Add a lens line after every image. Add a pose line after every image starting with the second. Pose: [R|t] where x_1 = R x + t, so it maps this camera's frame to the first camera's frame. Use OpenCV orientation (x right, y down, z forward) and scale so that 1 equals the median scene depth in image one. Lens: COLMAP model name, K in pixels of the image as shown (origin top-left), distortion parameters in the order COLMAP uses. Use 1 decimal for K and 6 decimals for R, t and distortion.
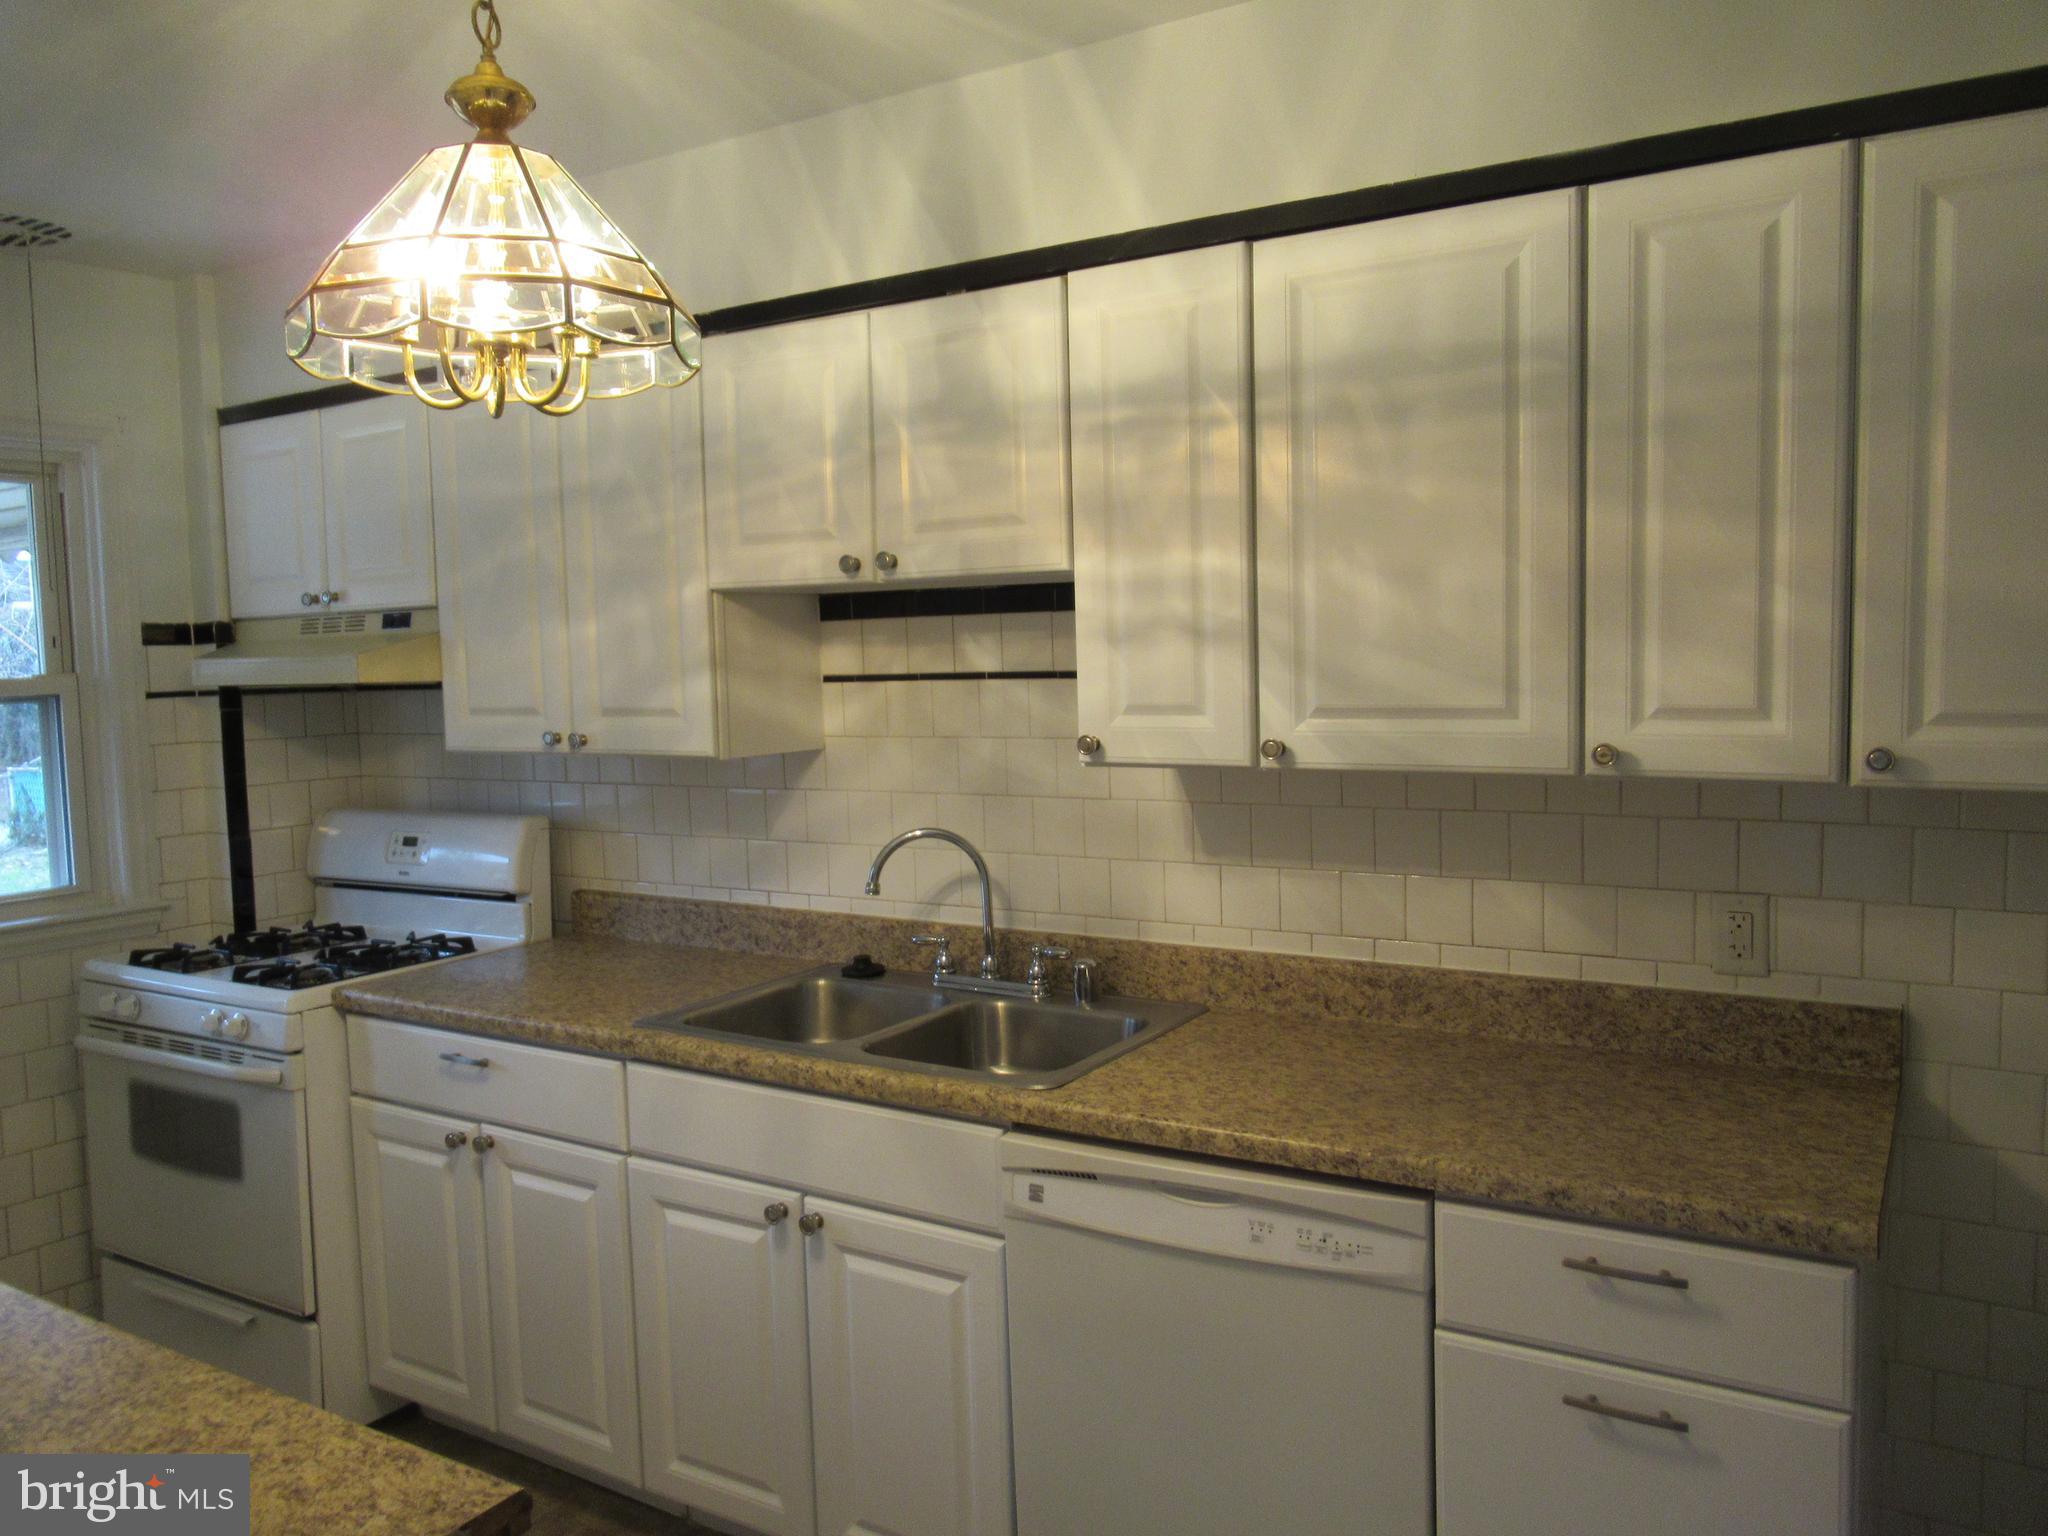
lens RADIAL K [[1530.5, 0, 1017.9], [0, 1530.5, 770.8], [0, 0, 1]] dist [-0.001369, 0.001860]
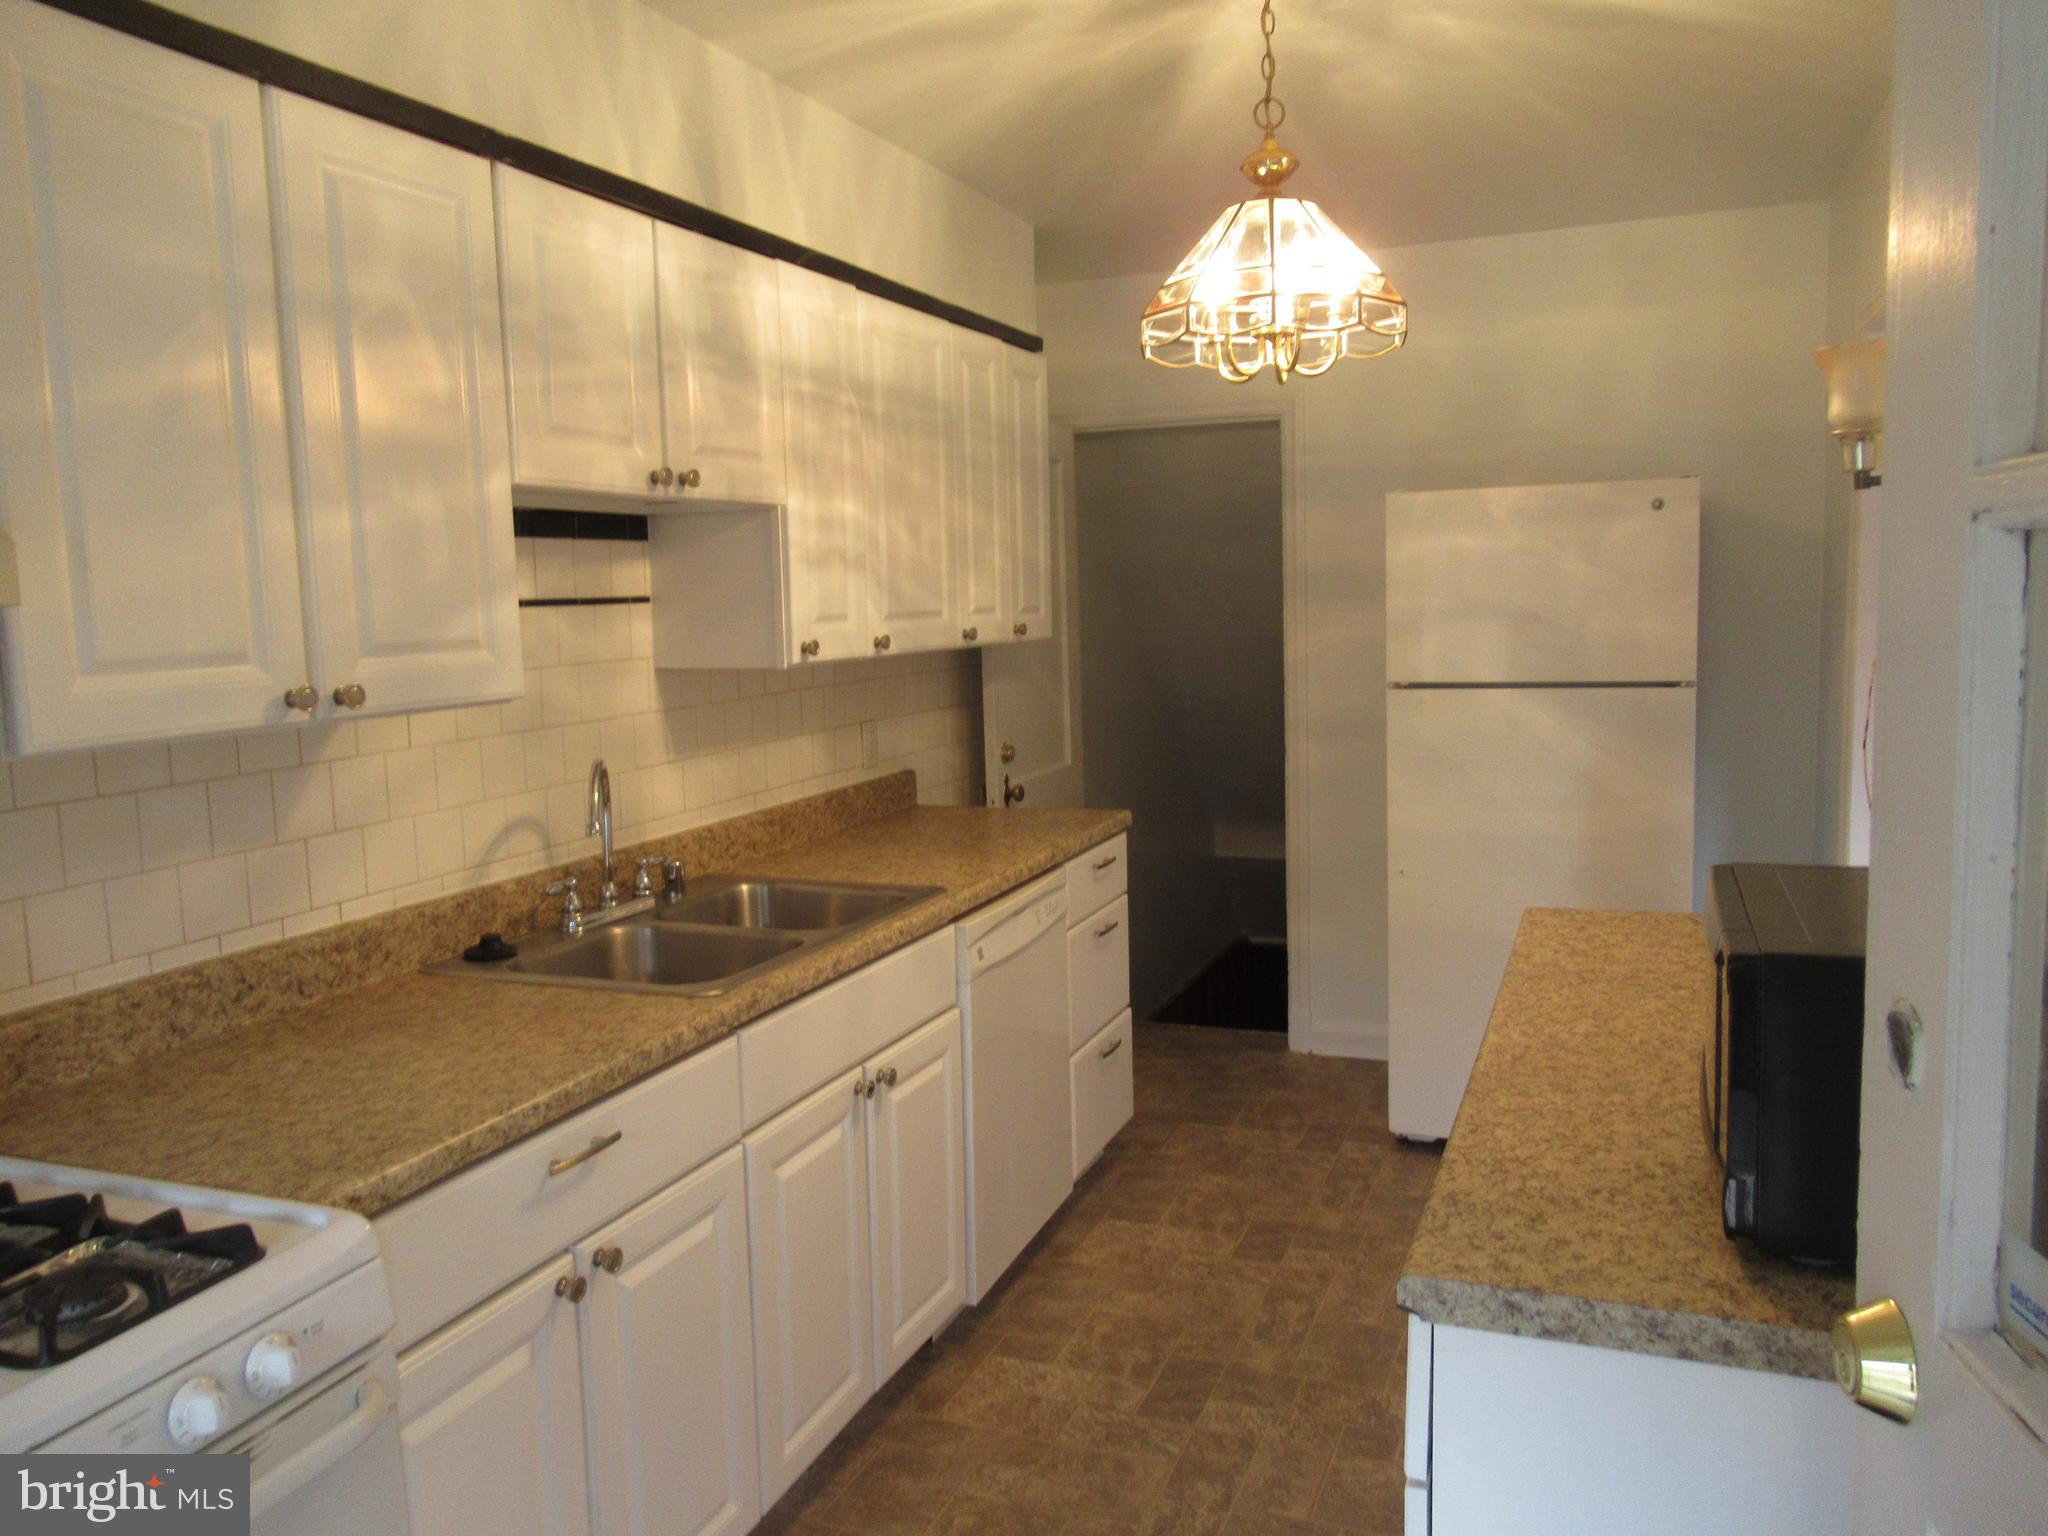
lens RADIAL K [[1530.5, 0, 1008.6], [0, 1530.5, 770.5], [0, 0, 1]] dist [-0.001369, 0.001860]
pose [[-0.168233, -0.086316, 0.981961, -1.099169], [0.114521, 0.987702, 0.106440, -0.029250], [-0.979072, 0.130362, -0.156279, 0.950827]]
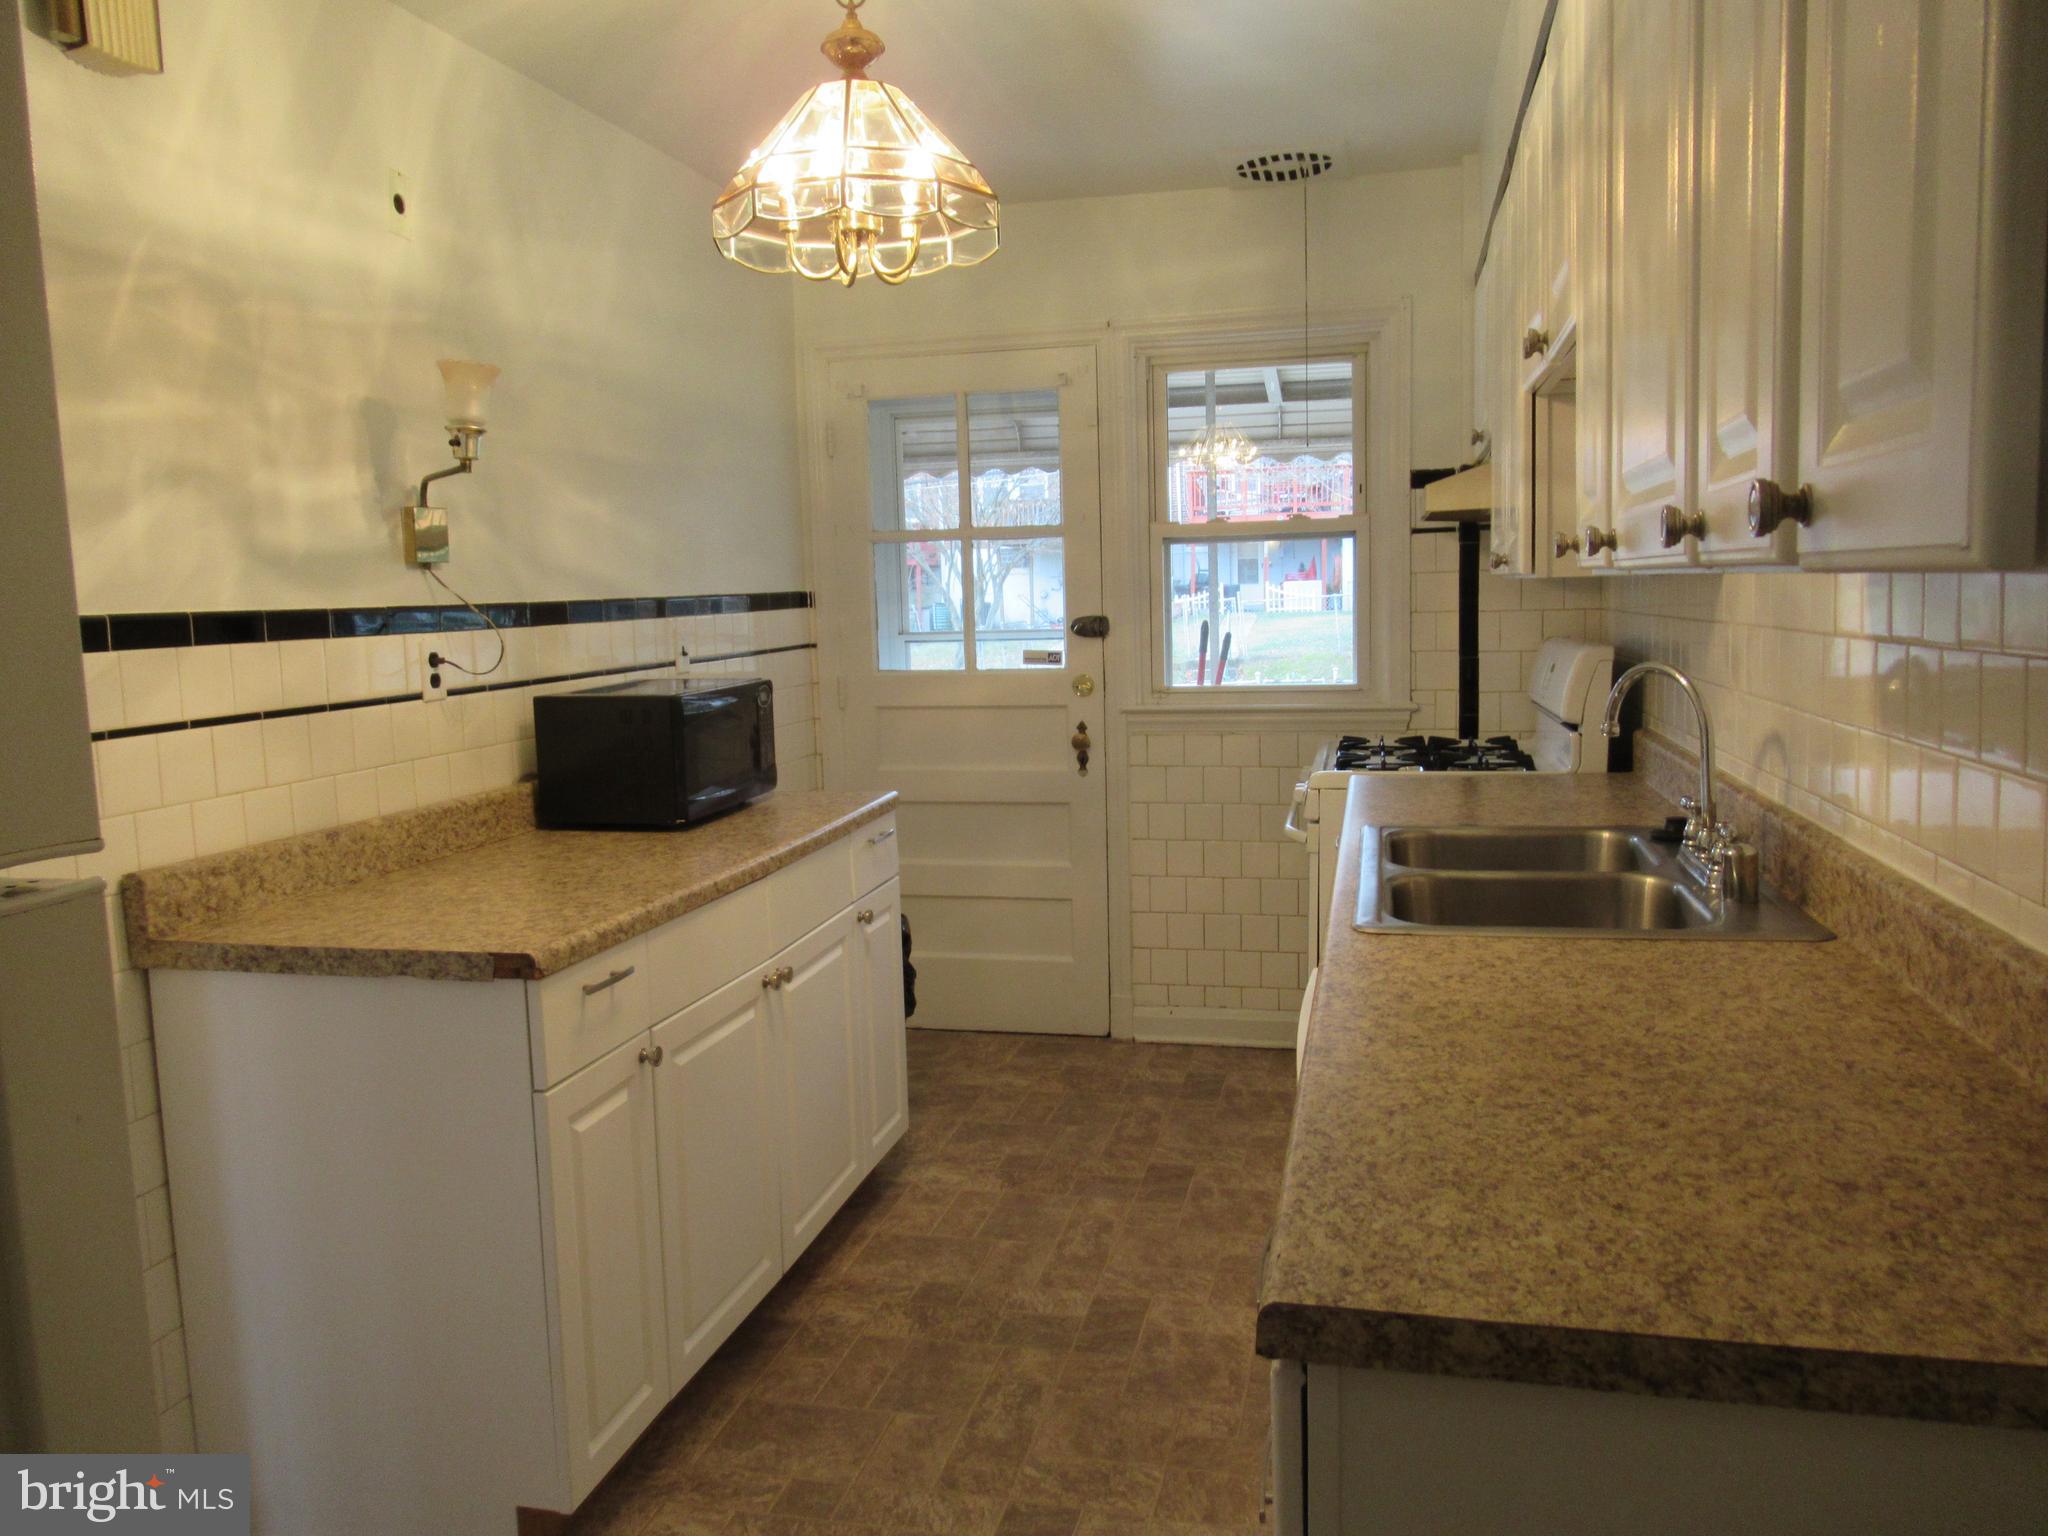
lens RADIAL K [[1530.5, 0, 1010.8], [0, 1530.5, 763.9], [0, 0, 1]] dist [-0.001369, 0.001860]
pose [[0.317582, 0.123404, -0.940167, 0.644981], [-0.053236, 0.992252, 0.112258, 0.018910], [0.946735, 0.014399, 0.321691, 0.432087]]
